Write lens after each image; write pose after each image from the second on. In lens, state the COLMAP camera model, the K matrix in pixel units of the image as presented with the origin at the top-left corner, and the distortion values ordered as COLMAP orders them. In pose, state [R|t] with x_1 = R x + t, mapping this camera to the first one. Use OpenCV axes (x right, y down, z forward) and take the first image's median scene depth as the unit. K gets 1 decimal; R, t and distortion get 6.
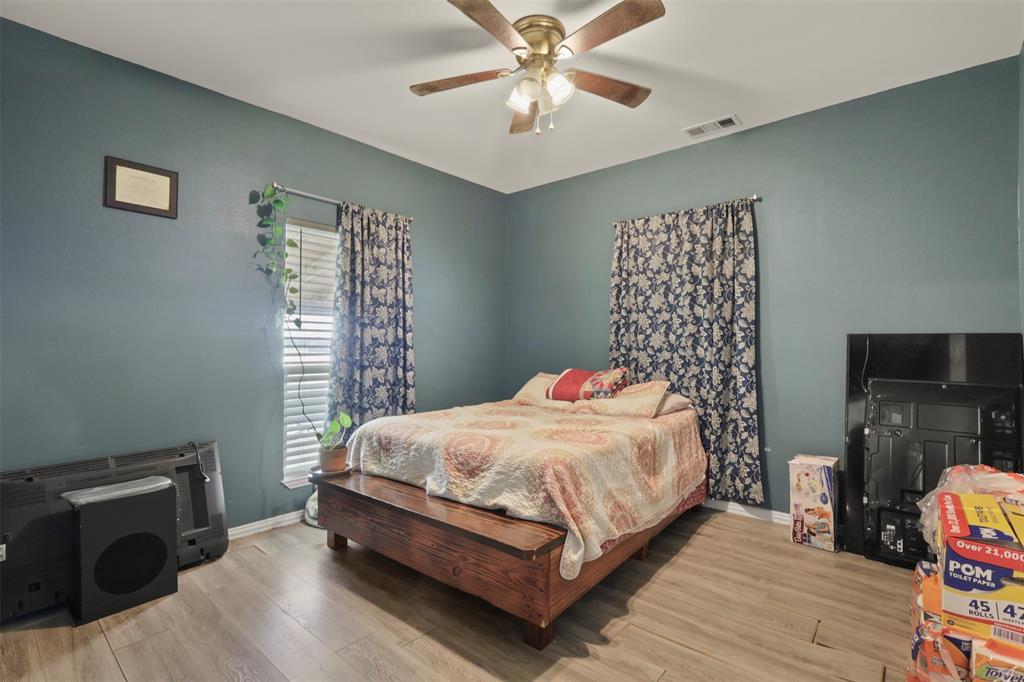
lens RADIAL K [[473.9, 0, 507.8], [0, 473.9, 343.6], [0, 0, 1]] dist [-0.004835, -0.000267]
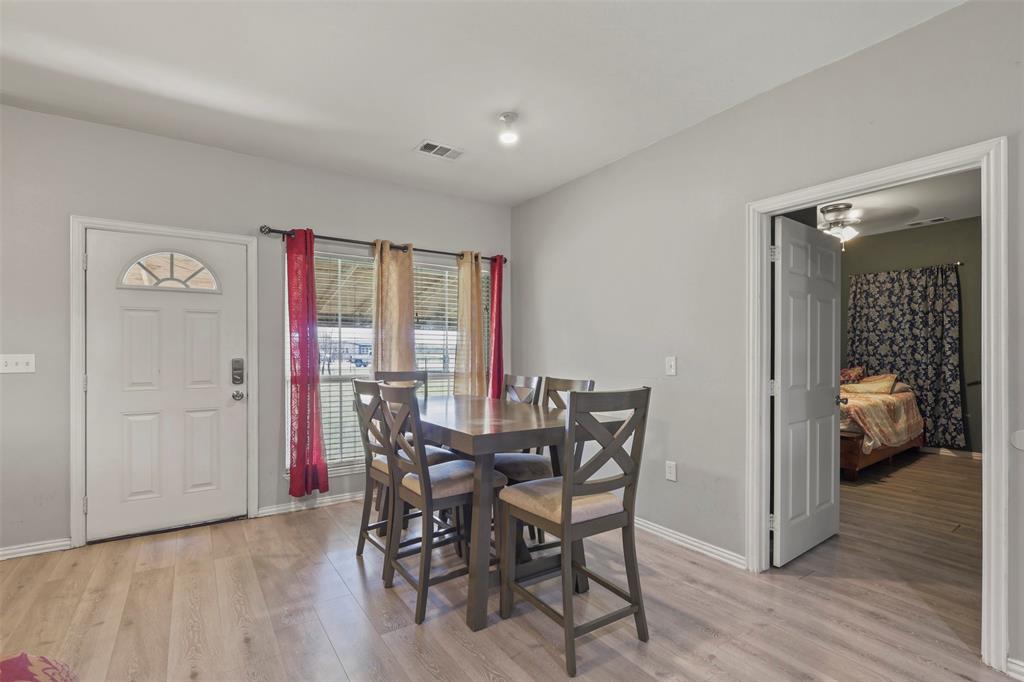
lens RADIAL K [[473.9, 0, 505.5], [0, 473.9, 349.9], [0, 0, 1]] dist [-0.004835, -0.000267]
pose [[0.963375, -0.006254, -0.268085, -0.547760], [0.006643, 0.999978, 0.000546, -0.017586], [0.268075, -0.002307, 0.963395, -0.986834]]
